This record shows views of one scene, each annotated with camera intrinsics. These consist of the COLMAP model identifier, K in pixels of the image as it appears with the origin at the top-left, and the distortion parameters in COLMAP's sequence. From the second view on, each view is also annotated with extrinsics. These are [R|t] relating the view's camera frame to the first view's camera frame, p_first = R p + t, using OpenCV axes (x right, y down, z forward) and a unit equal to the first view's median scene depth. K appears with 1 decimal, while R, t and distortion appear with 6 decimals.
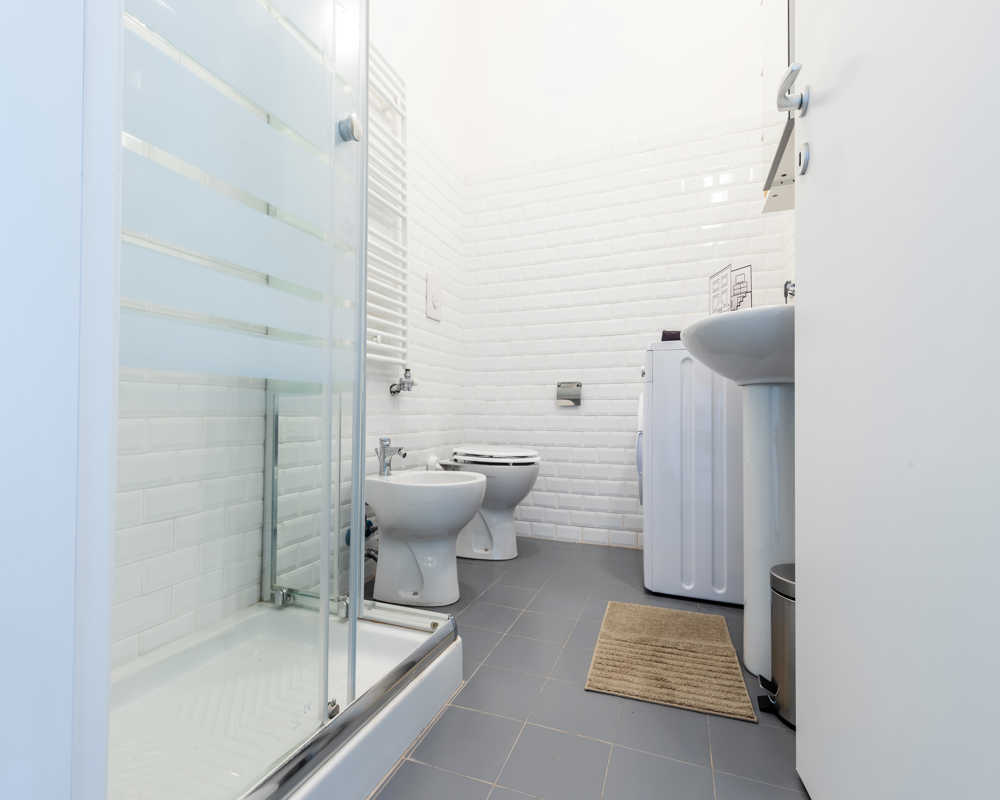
lens RADIAL K [[469.9, 0, 499.2], [0, 469.9, 401.9], [0, 0, 1]] dist [0.000508, 0.000291]
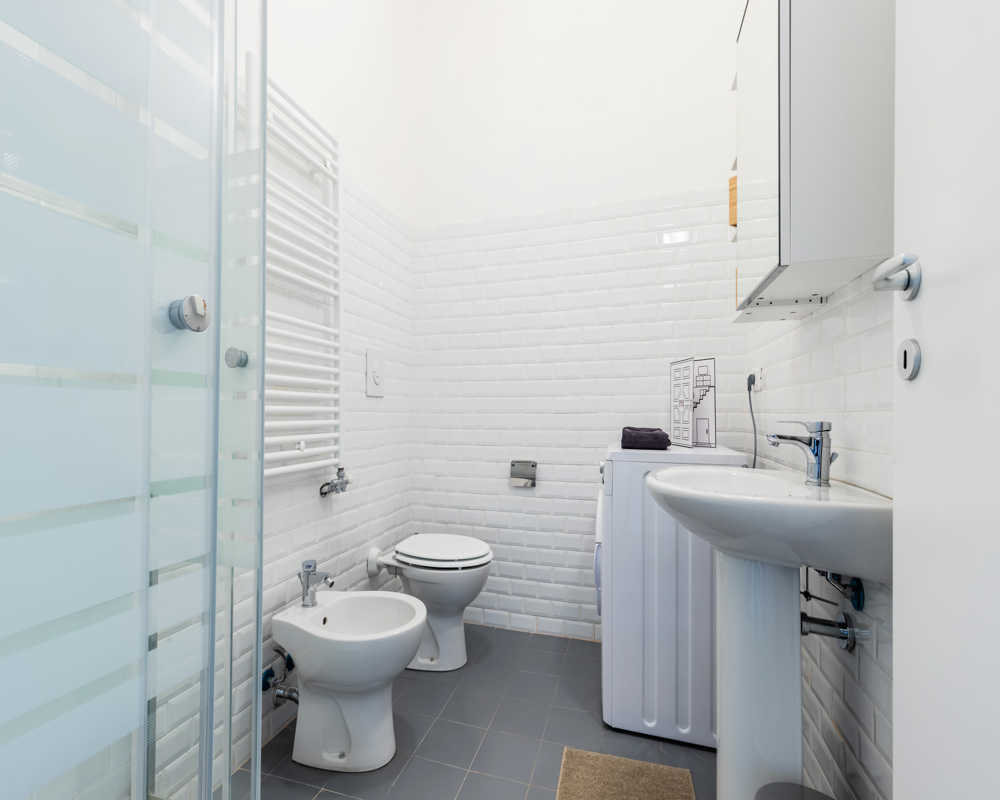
lens RADIAL K [[449.3, 0, 501.6], [0, 449.3, 406.6], [0, 0, 1]] dist [-0.000993, -0.000166]
pose [[0.996160, 0.000415, 0.087547, 0.032010], [-0.001030, 0.999975, 0.006985, -0.190914], [-0.087542, -0.007049, 0.996136, 0.135552]]
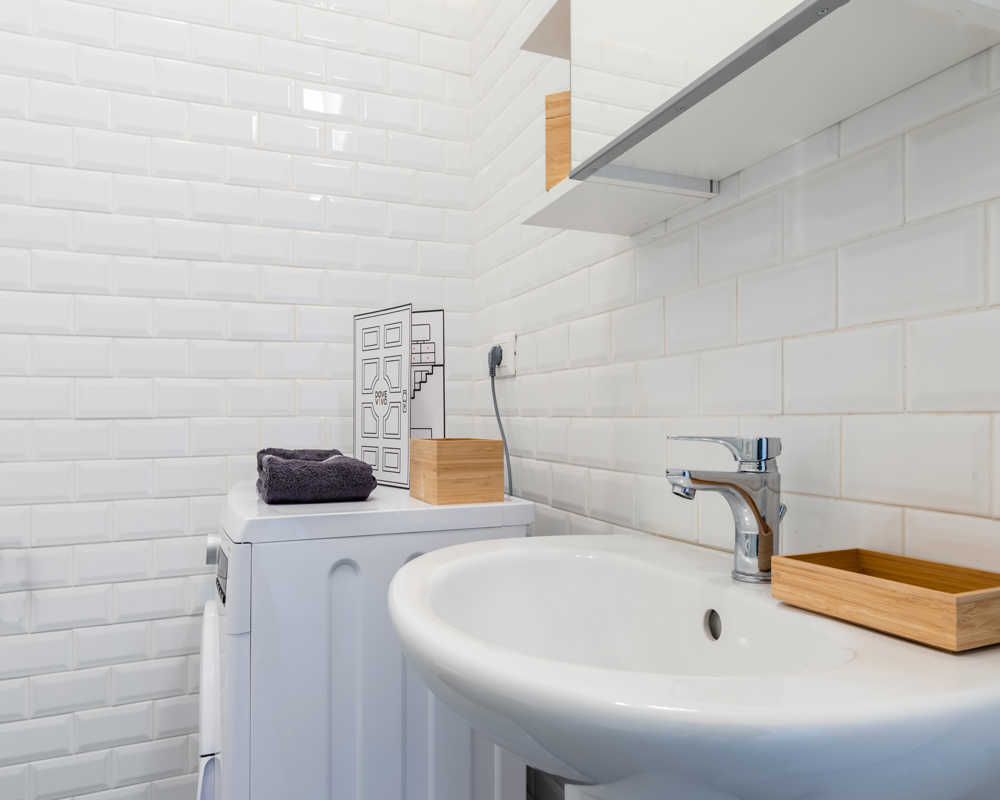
lens RADIAL K [[655.9, 0, 480.9], [0, 655.9, 414.9], [0, 0, 1]] dist [0.016524, -0.000426]
pose [[0.734878, -0.002673, 0.678194, 0.104226], [-0.011499, 0.999799, 0.016401, -0.186246], [-0.678102, -0.019851, 0.734700, 0.457587]]
